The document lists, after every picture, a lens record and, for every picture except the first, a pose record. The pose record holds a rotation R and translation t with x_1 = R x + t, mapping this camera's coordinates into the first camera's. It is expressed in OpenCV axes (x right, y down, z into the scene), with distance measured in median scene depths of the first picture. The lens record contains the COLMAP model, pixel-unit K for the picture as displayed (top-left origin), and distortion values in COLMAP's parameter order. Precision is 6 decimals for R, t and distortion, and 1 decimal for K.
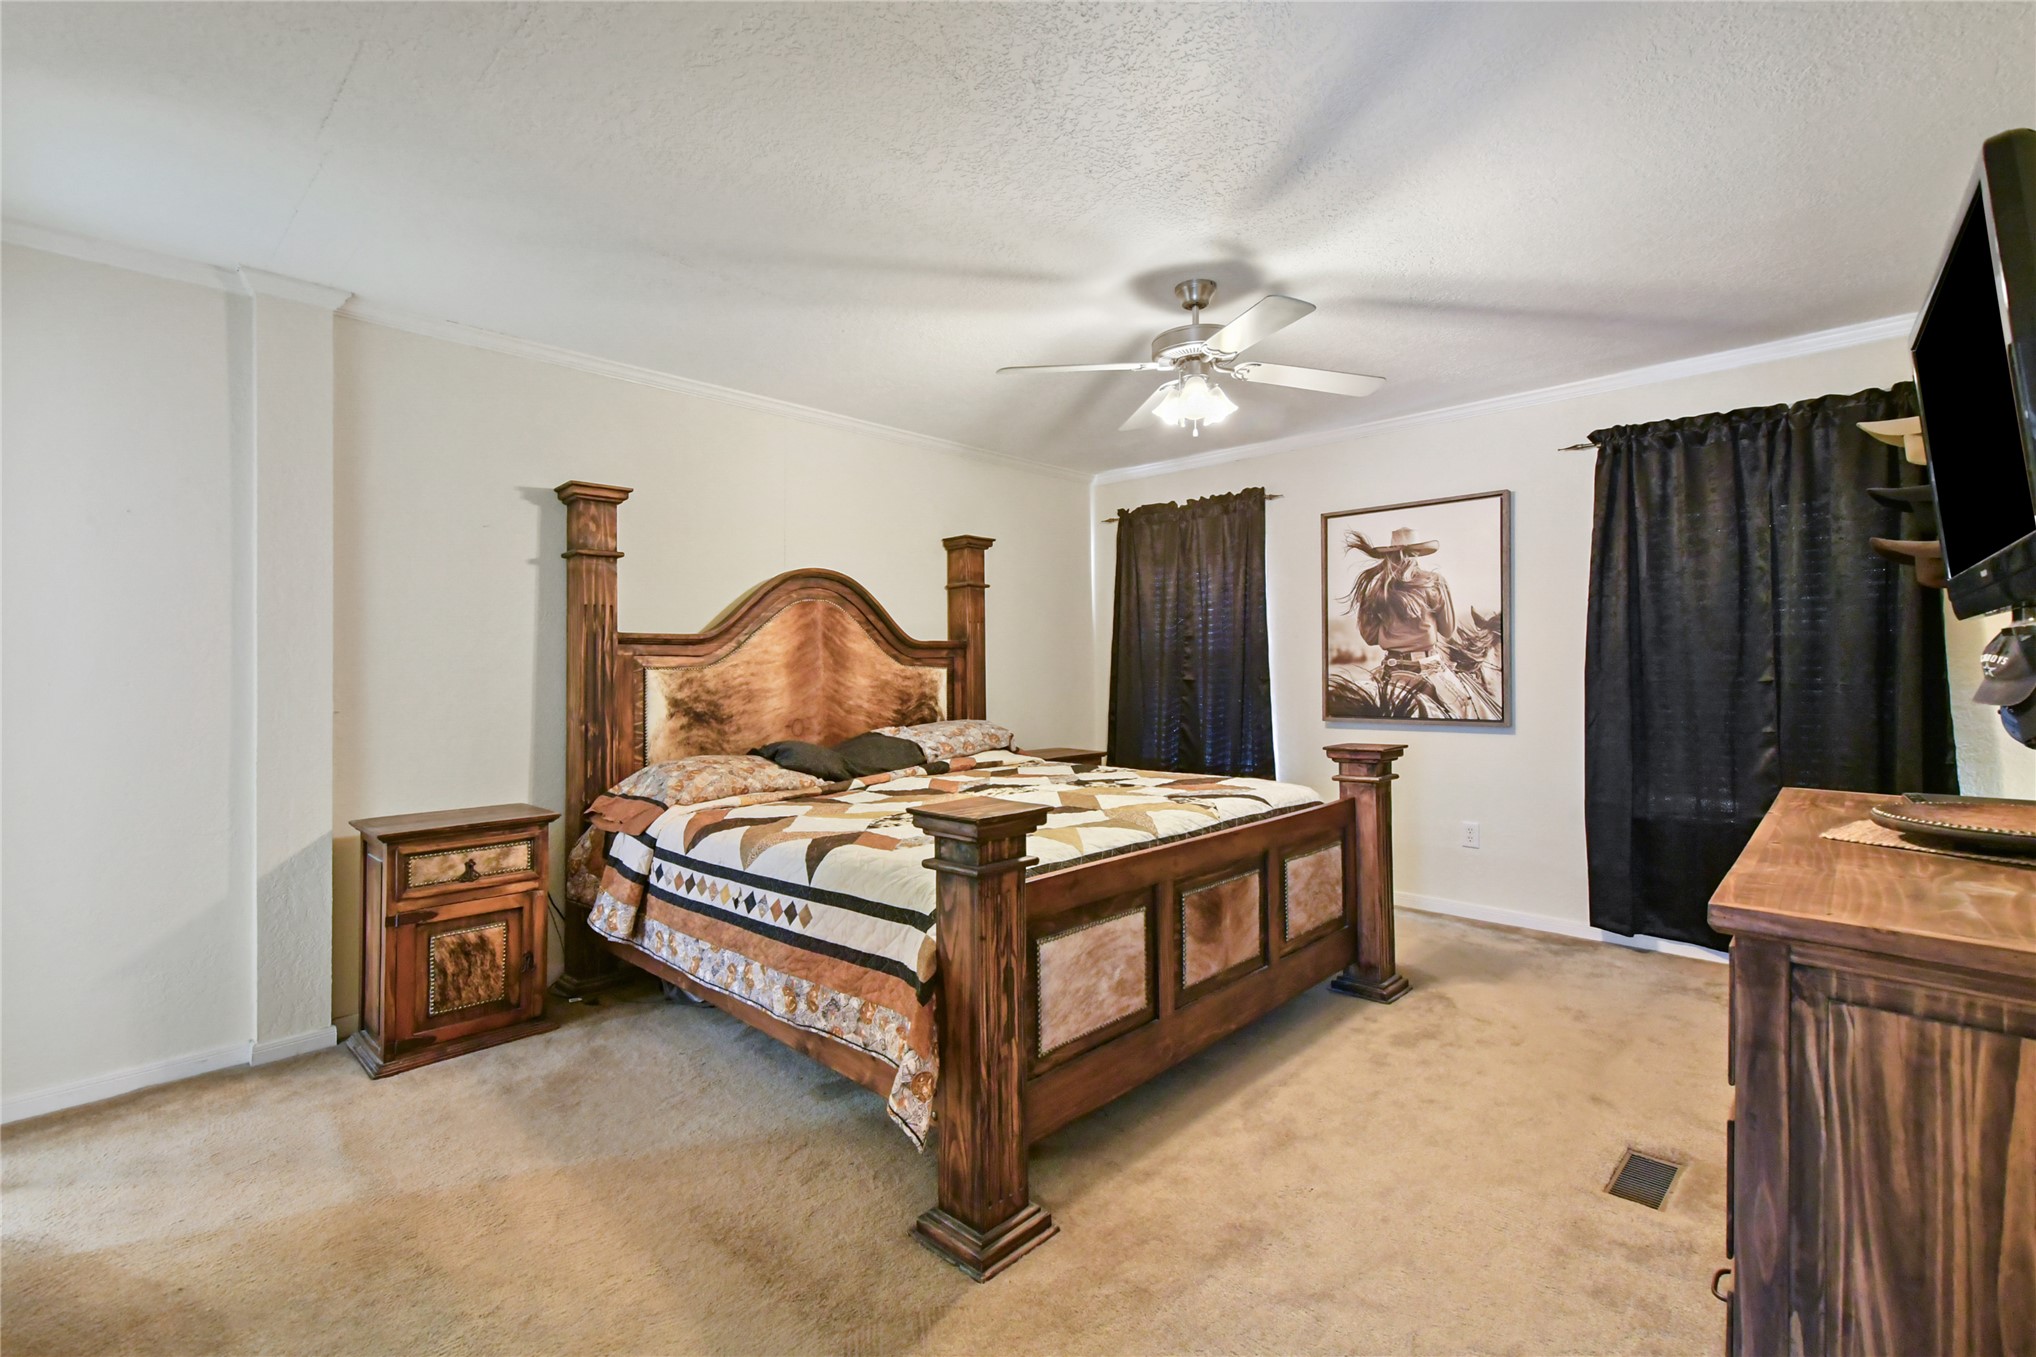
lens RADIAL K [[912.1, 0, 1020.4], [0, 912.1, 680.9], [0, 0, 1]] dist [0.013743, -0.004454]
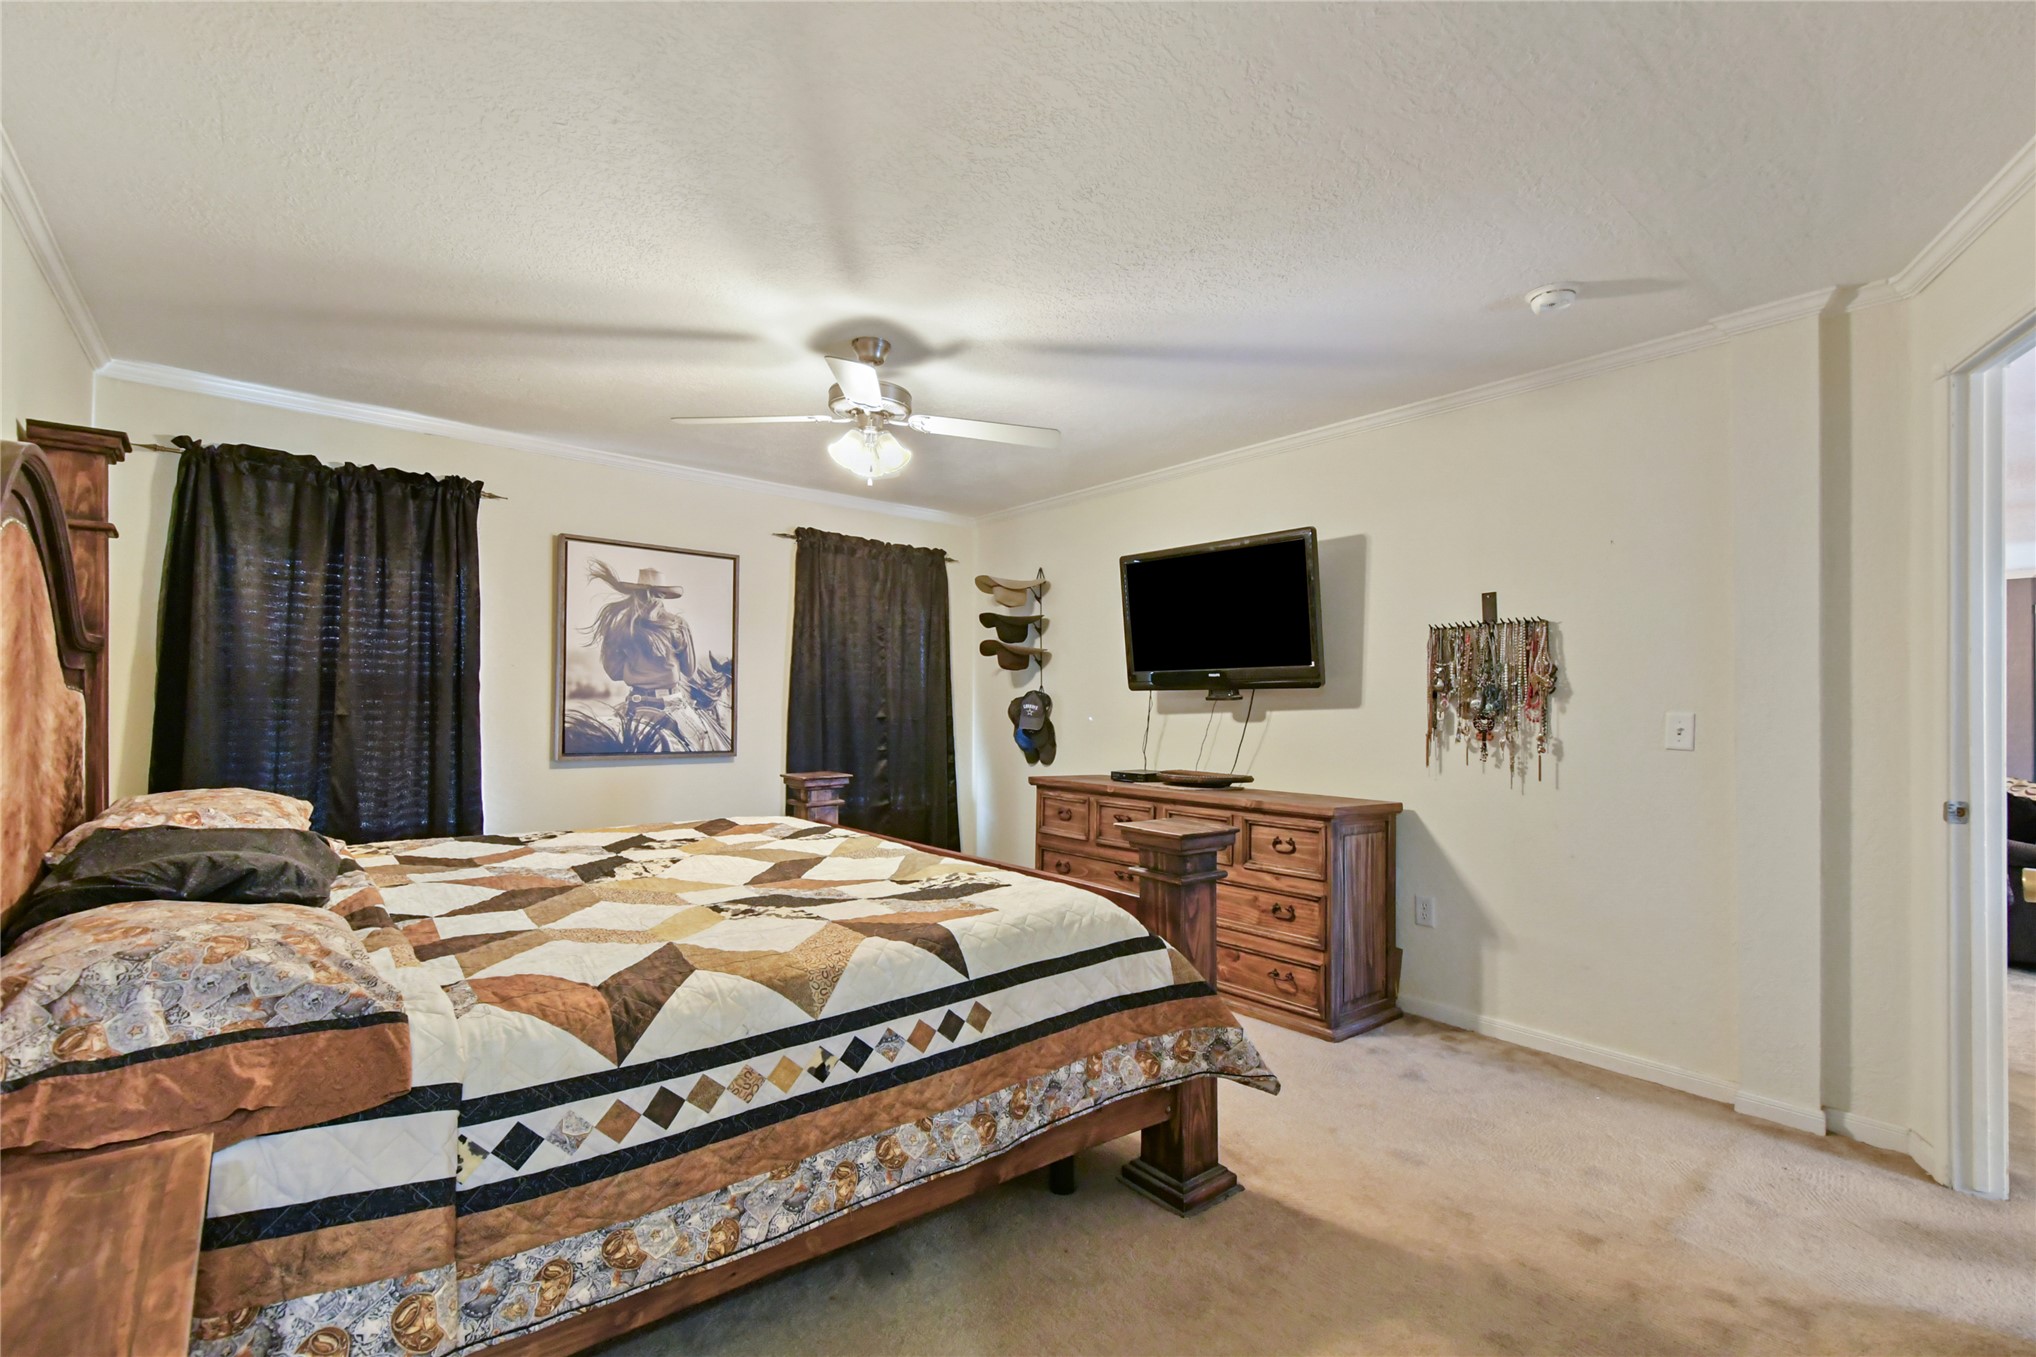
lens RADIAL K [[912.1, 0, 999.7], [0, 912.1, 711.6], [0, 0, 1]] dist [0.013743, -0.004454]
pose [[0.120774, 0.006484, 0.992659, -0.575662], [-0.002877, 0.999977, -0.006182, -0.000661], [-0.992676, -0.002110, 0.120790, 0.501797]]
